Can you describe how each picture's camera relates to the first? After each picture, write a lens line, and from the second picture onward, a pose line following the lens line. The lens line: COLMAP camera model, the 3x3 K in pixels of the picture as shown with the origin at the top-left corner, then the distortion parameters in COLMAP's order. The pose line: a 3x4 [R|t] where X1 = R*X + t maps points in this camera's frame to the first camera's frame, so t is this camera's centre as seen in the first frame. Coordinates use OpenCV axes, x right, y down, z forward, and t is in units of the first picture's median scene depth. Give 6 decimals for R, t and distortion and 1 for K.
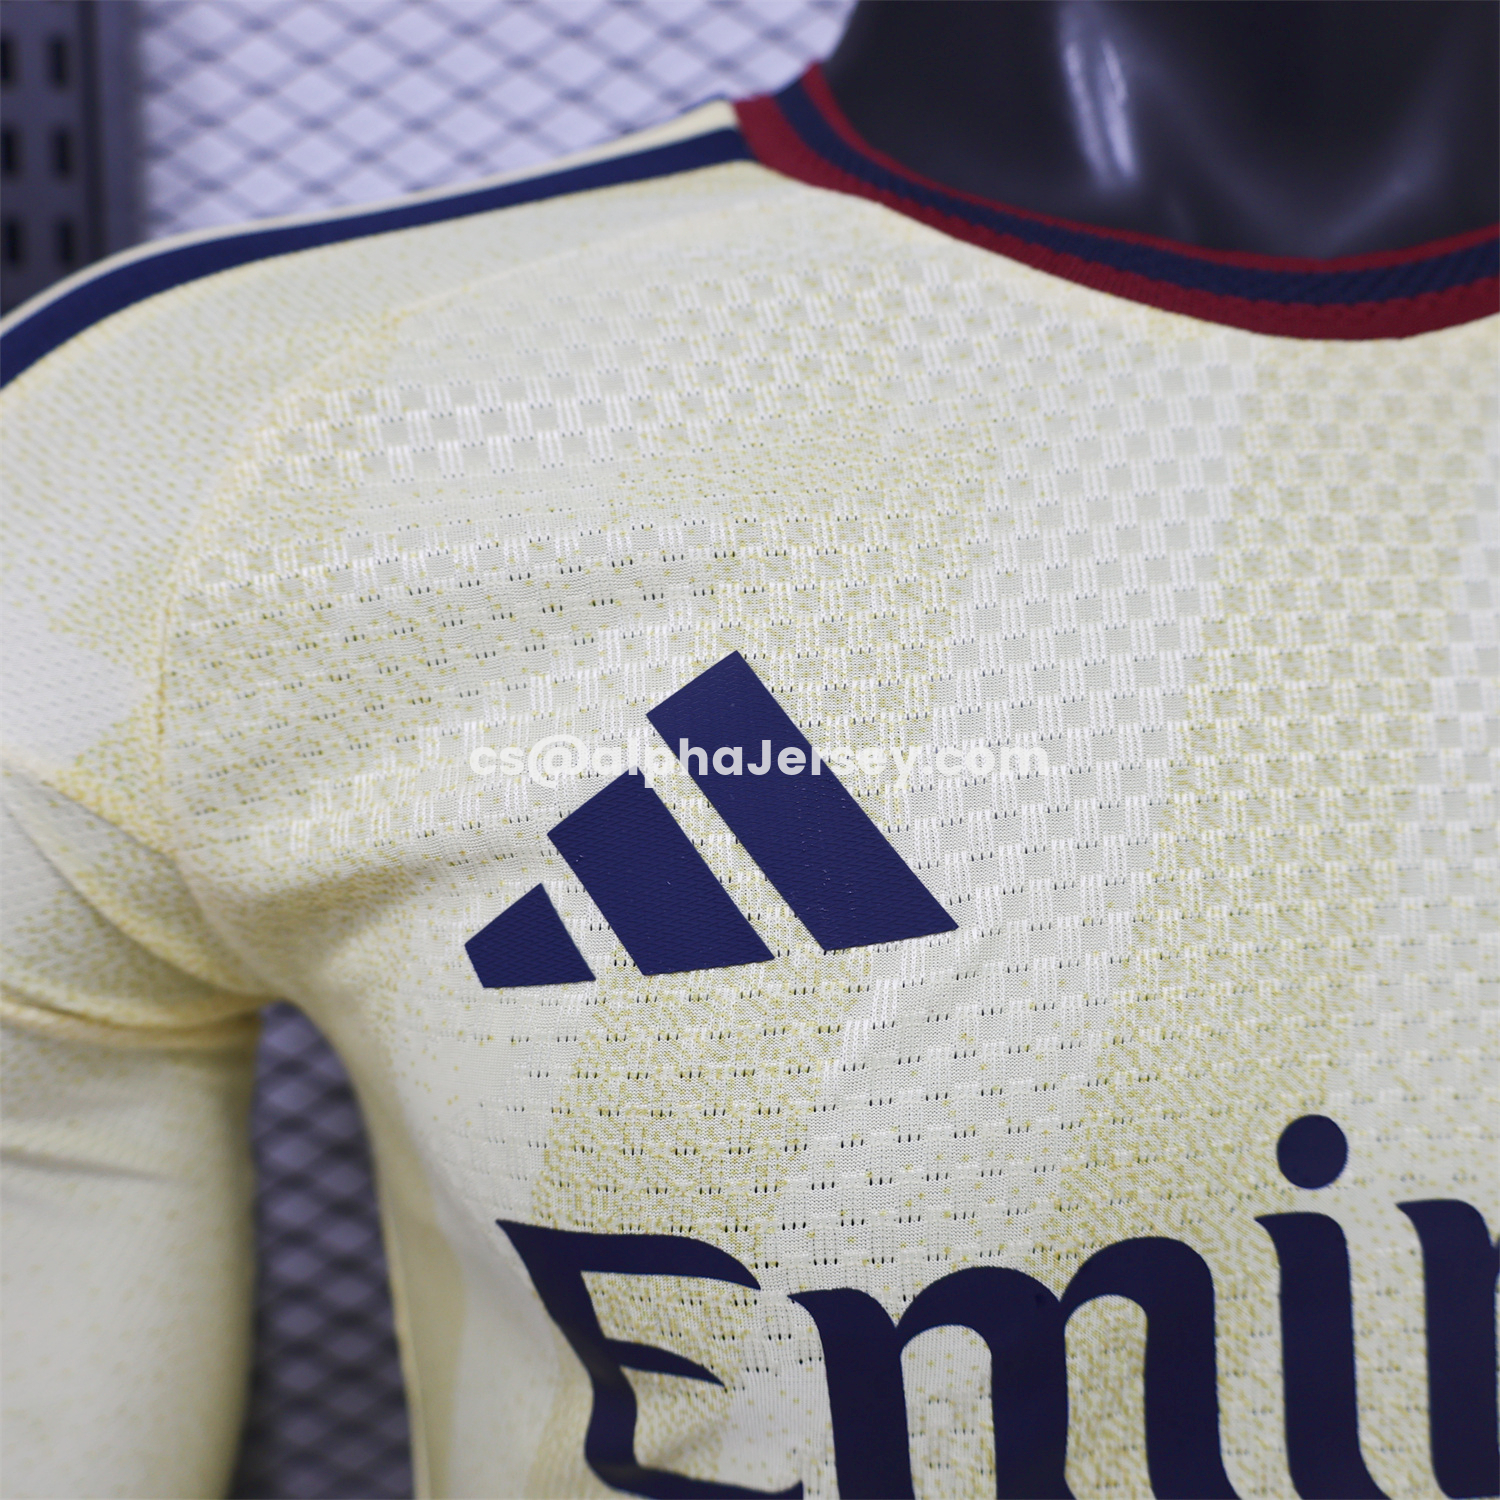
lens RADIAL K [[1578.3, 0, 750.0], [0, 1578.3, 750.0], [0, 0, 1]] dist [-0.013867, -0.007581]
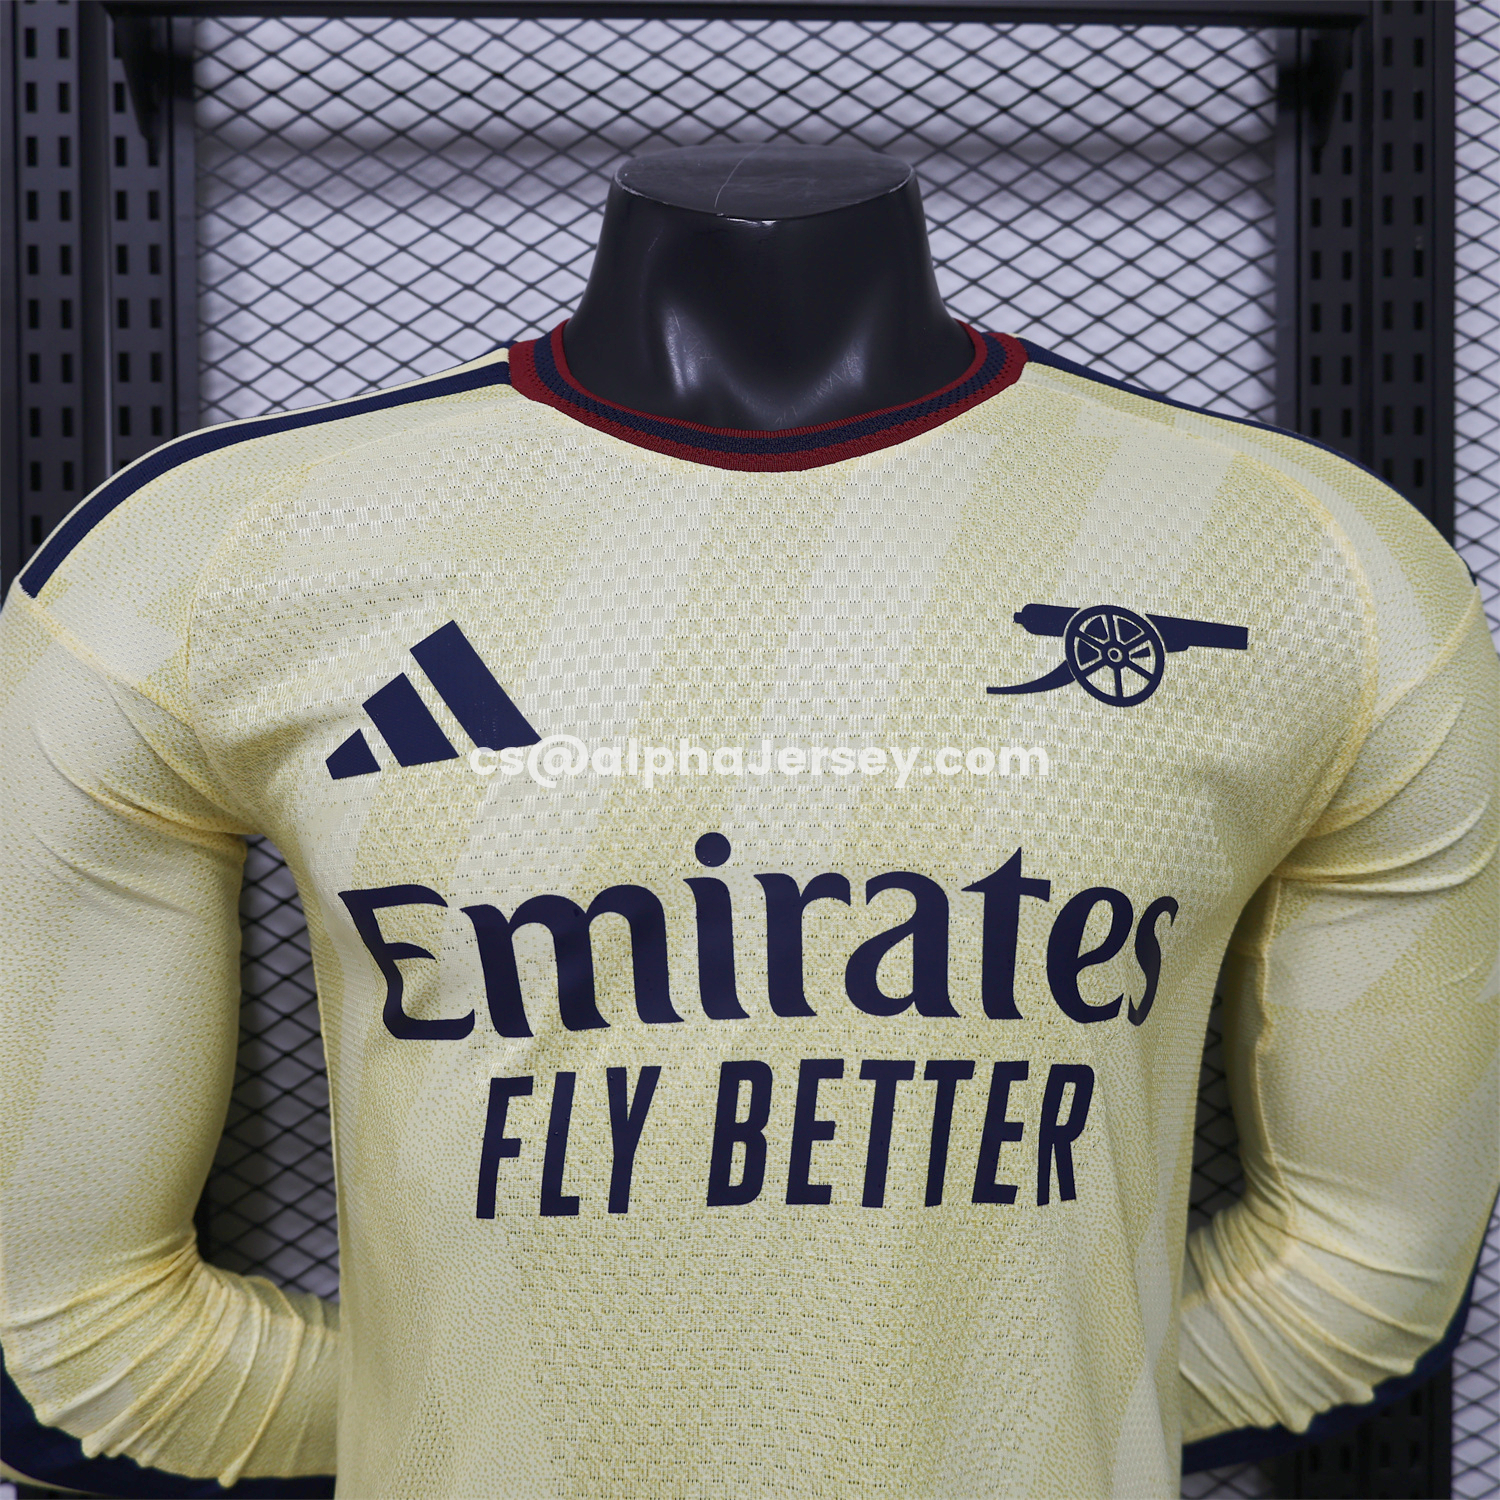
lens RADIAL K [[1578.3, 0, 750.0], [0, 1578.3, 750.0], [0, 0, 1]] dist [-0.013867, -0.007581]
pose [[0.998572, -0.004758, -0.053202, 0.496259], [0.000653, 0.997038, -0.076908, 0.271393], [0.053410, 0.076764, 0.995618, -1.064111]]
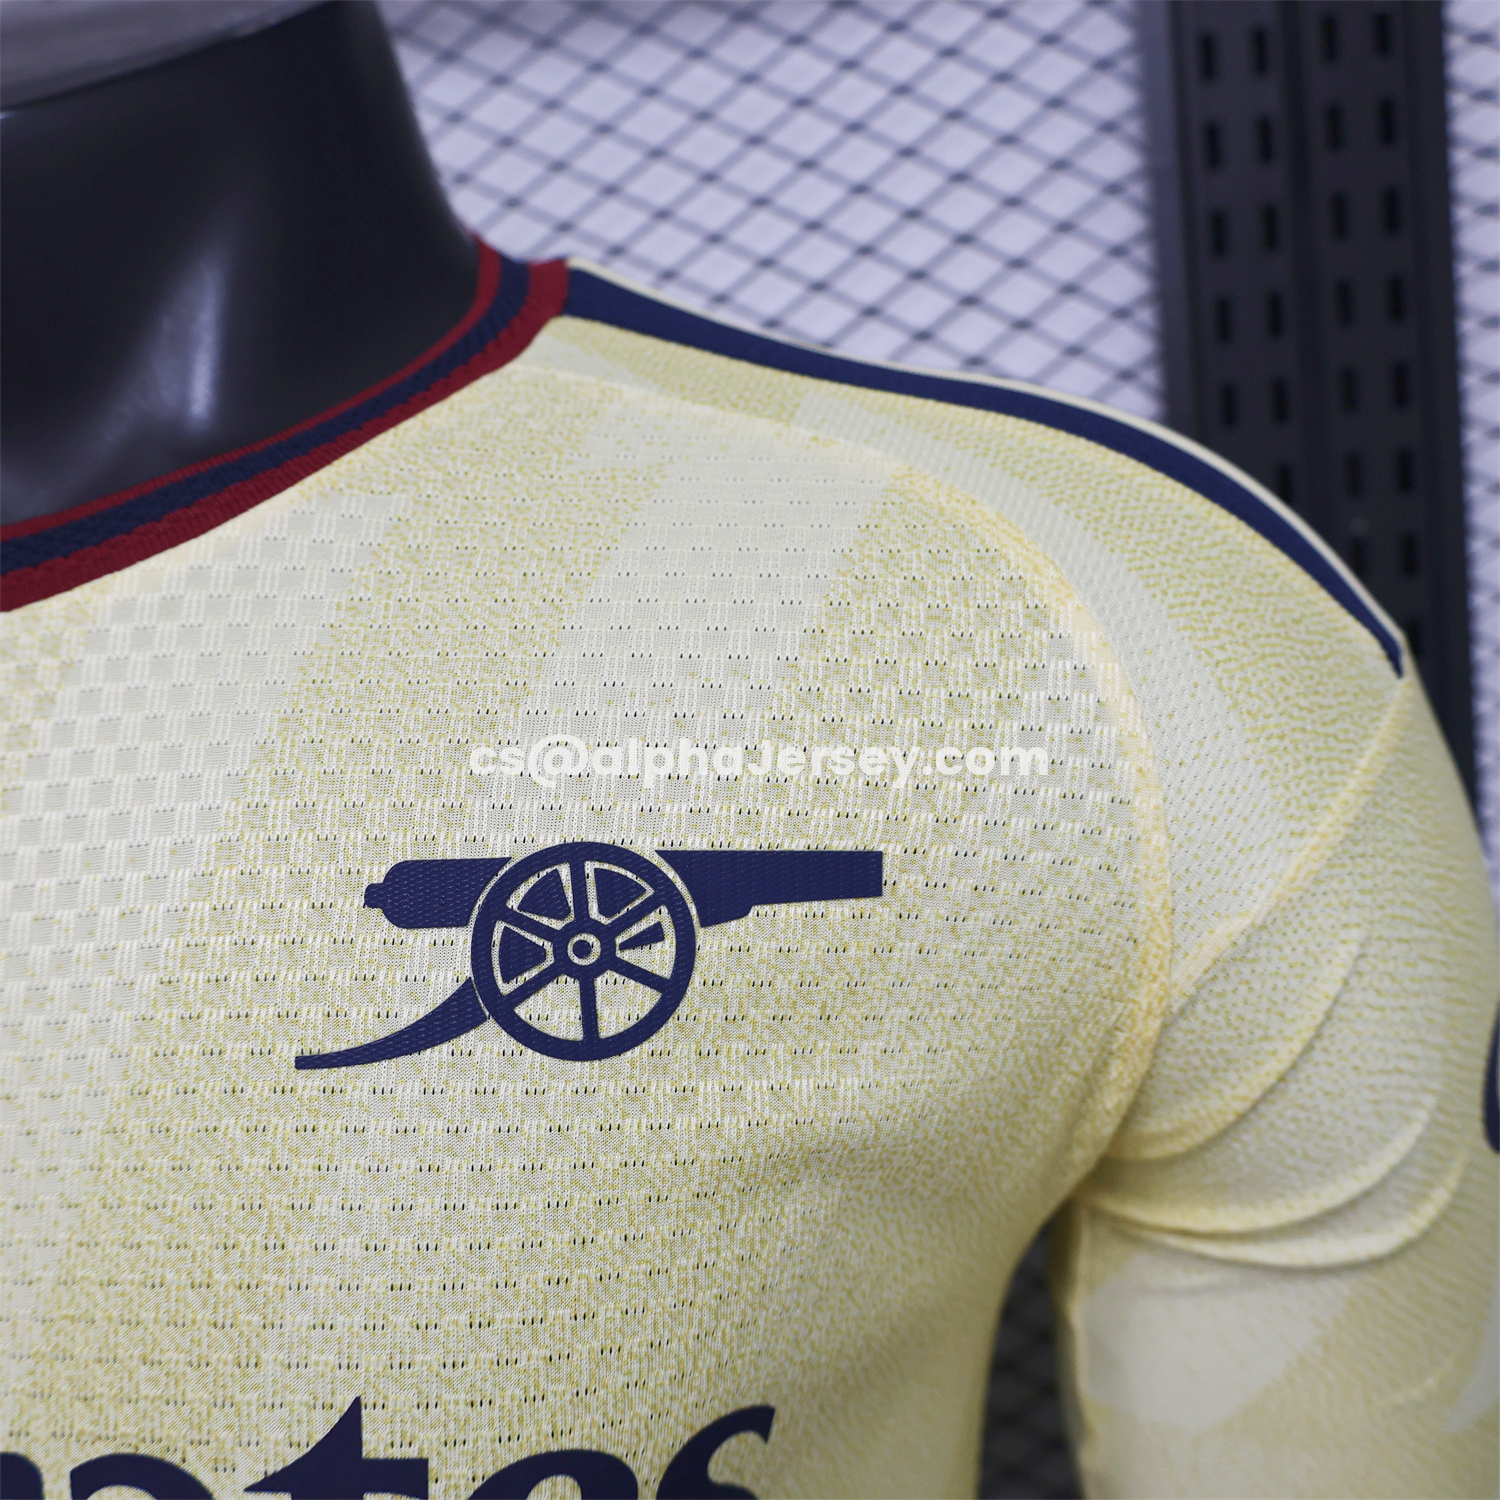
lens RADIAL K [[1578.3, 0, 750.0], [0, 1578.3, 750.0], [0, 0, 1]] dist [-0.013867, -0.007581]
pose [[0.983489, -0.074732, -0.164813, 1.151087], [0.077126, 0.996988, 0.008162, -0.141854], [0.163707, -0.020739, 0.986291, 0.025272]]
